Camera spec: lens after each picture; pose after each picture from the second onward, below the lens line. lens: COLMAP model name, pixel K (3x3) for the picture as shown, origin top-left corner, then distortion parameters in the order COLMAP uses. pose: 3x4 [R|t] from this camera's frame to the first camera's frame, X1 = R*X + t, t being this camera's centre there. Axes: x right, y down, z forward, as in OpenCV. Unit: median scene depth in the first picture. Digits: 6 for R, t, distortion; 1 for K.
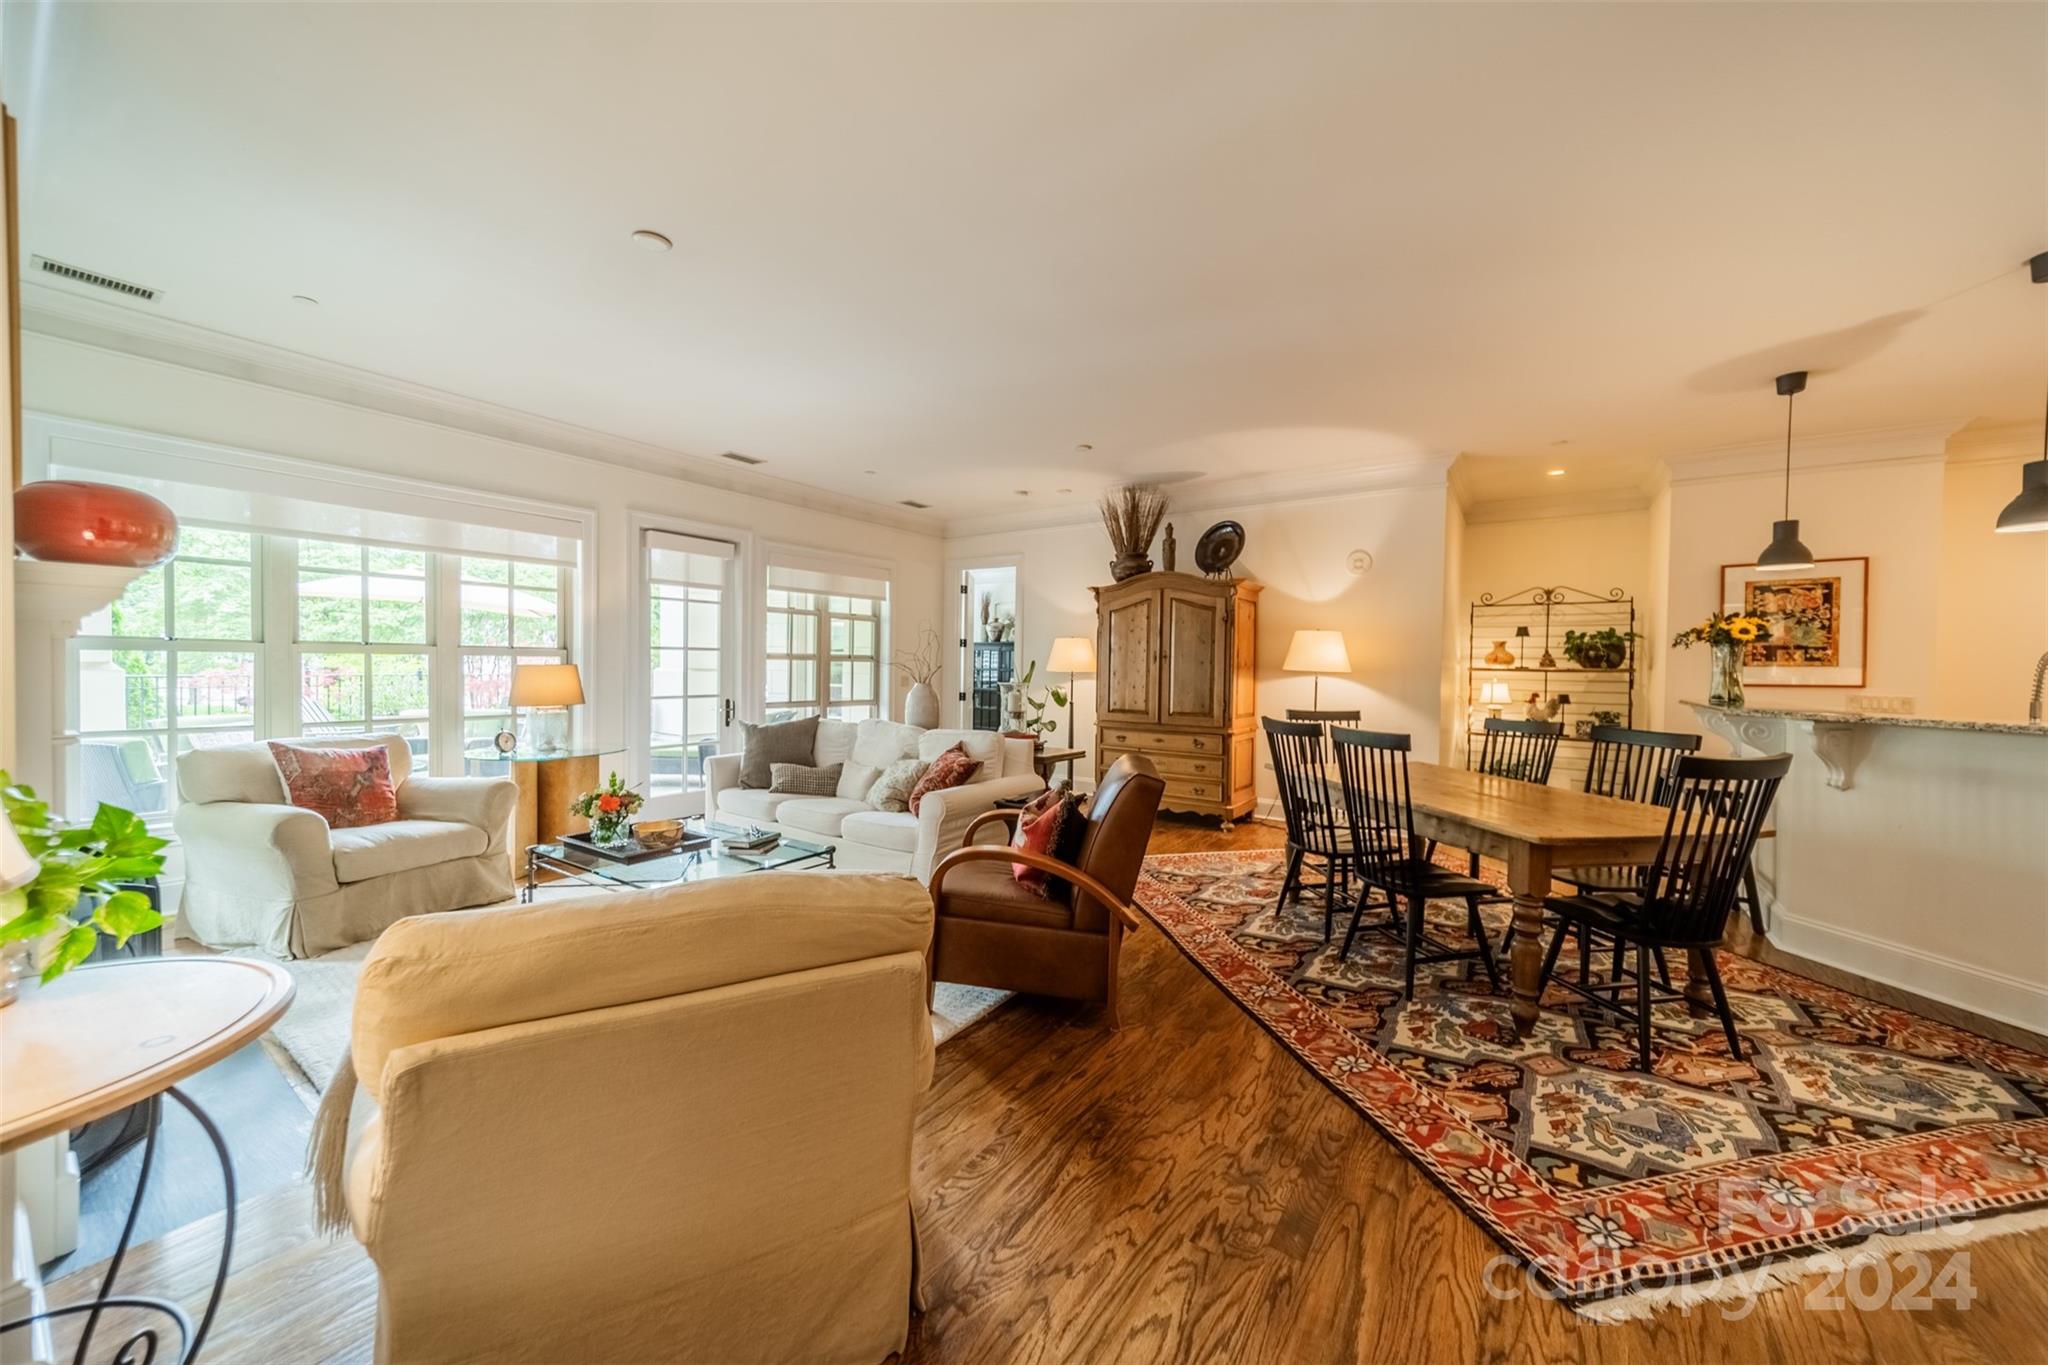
lens RADIAL K [[723.5, 0, 1027.5], [0, 723.5, 674.9], [0, 0, 1]] dist [0.002028, 0.000357]
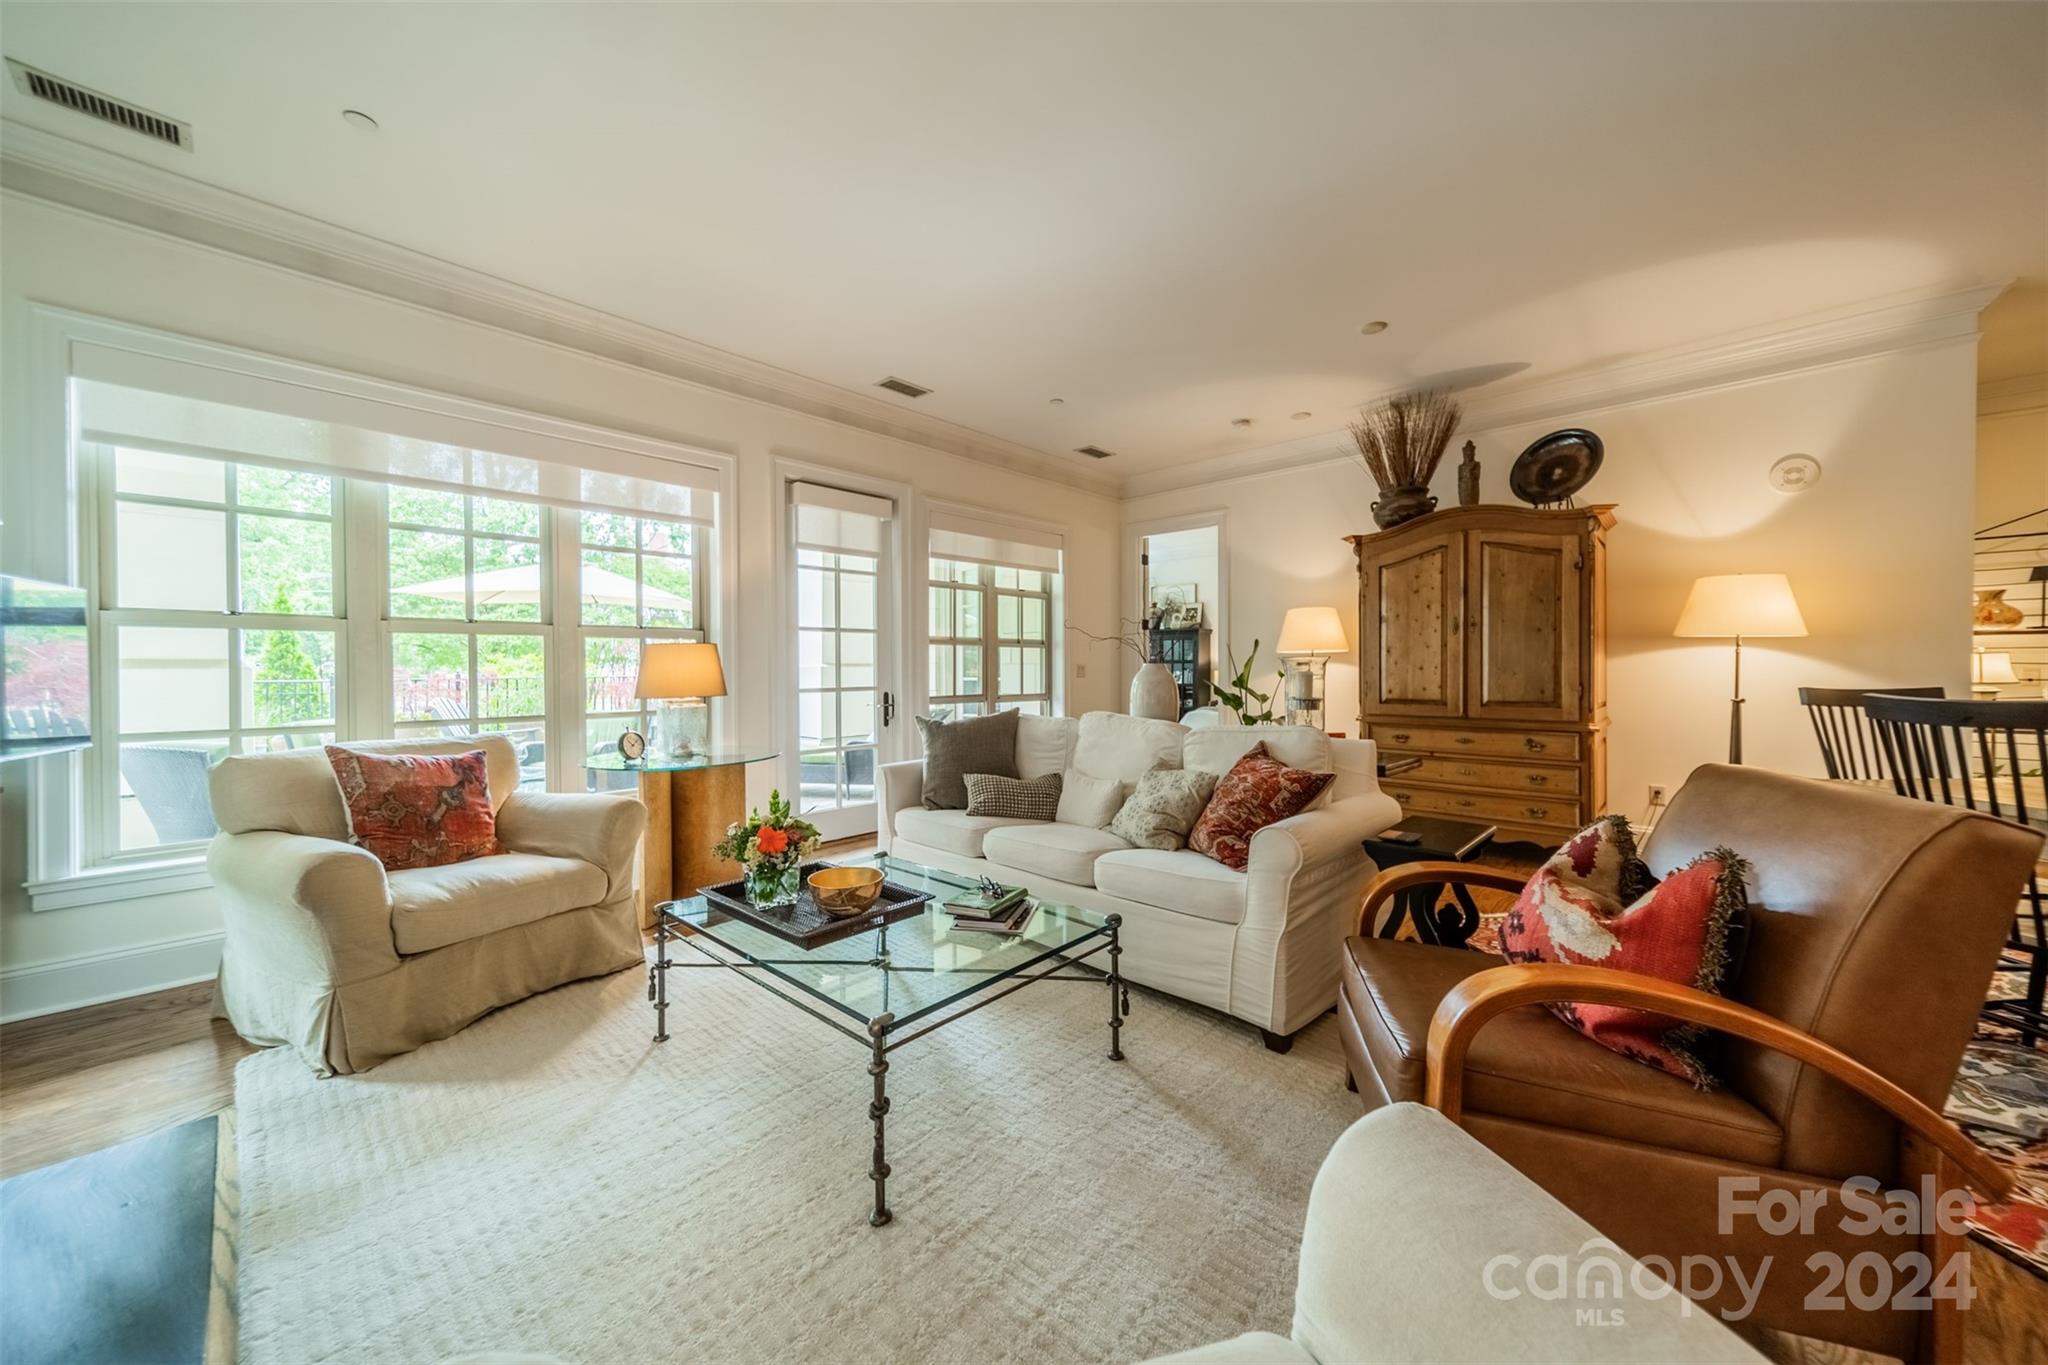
lens RADIAL K [[732.2, 0, 1023.5], [0, 732.2, 671.5], [0, 0, 1]] dist [0.002436, 0.000225]
pose [[0.988656, -0.018394, -0.149065, -0.175372], [0.017150, 0.999807, -0.009625, 0.025767], [0.149214, 0.006960, 0.988780, 0.265717]]
